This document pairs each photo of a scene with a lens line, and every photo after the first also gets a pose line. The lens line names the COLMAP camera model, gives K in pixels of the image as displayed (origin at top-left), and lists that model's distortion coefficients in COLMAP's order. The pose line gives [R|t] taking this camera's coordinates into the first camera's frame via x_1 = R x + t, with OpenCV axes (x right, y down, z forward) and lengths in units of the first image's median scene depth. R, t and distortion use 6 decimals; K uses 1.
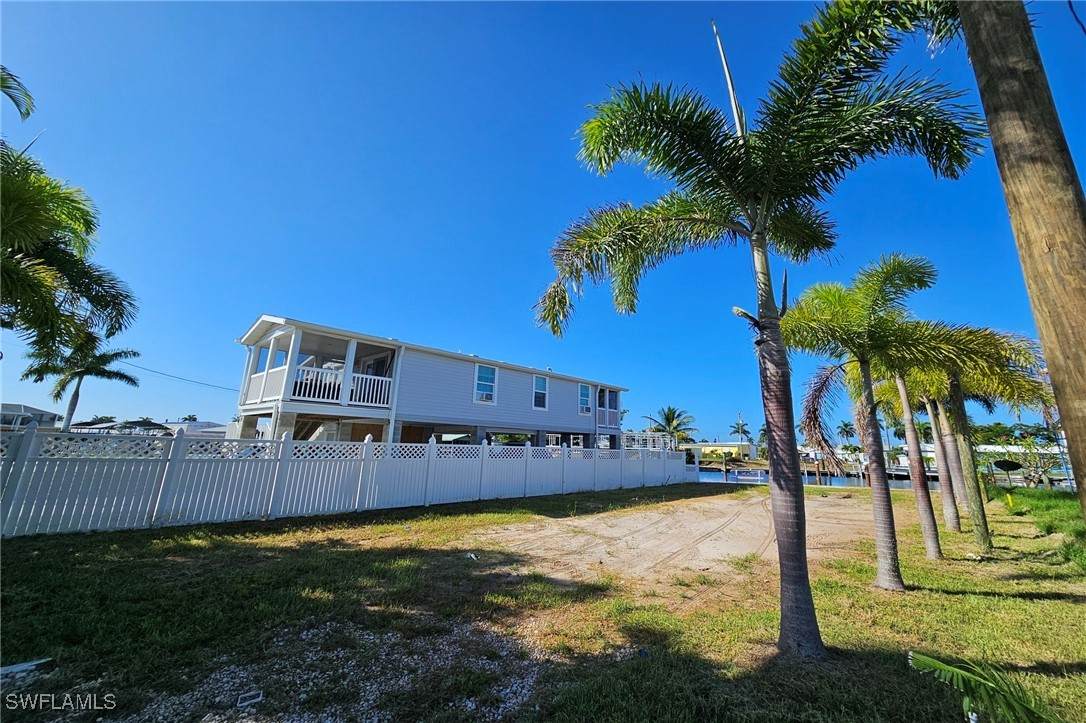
lens RADIAL K [[439.9, 0, 543.0], [0, 439.9, 361.5], [0, 0, 1]] dist [-0.000644, 0.000043]
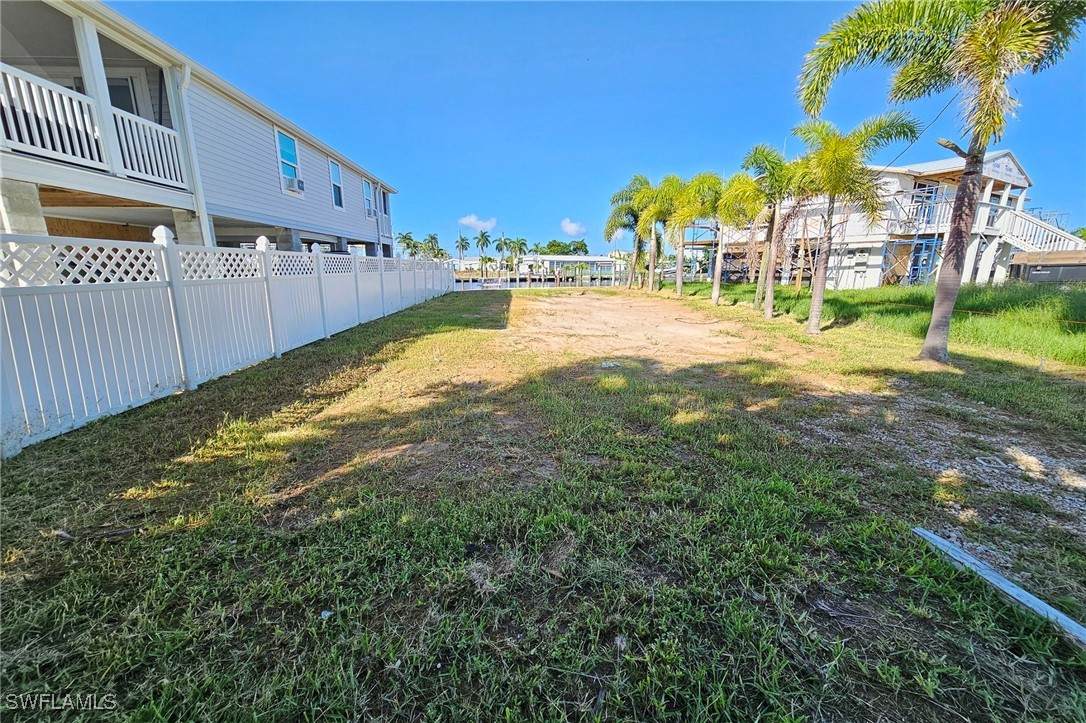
lens RADIAL K [[439.9, 0, 543.0], [0, 439.9, 361.5], [0, 0, 1]] dist [-0.000644, 0.000043]
pose [[0.690291, -0.175241, 0.701990, -0.343734], [-0.124821, 0.926836, 0.354111, 0.039097], [-0.712684, -0.332063, 0.617913, 0.183555]]
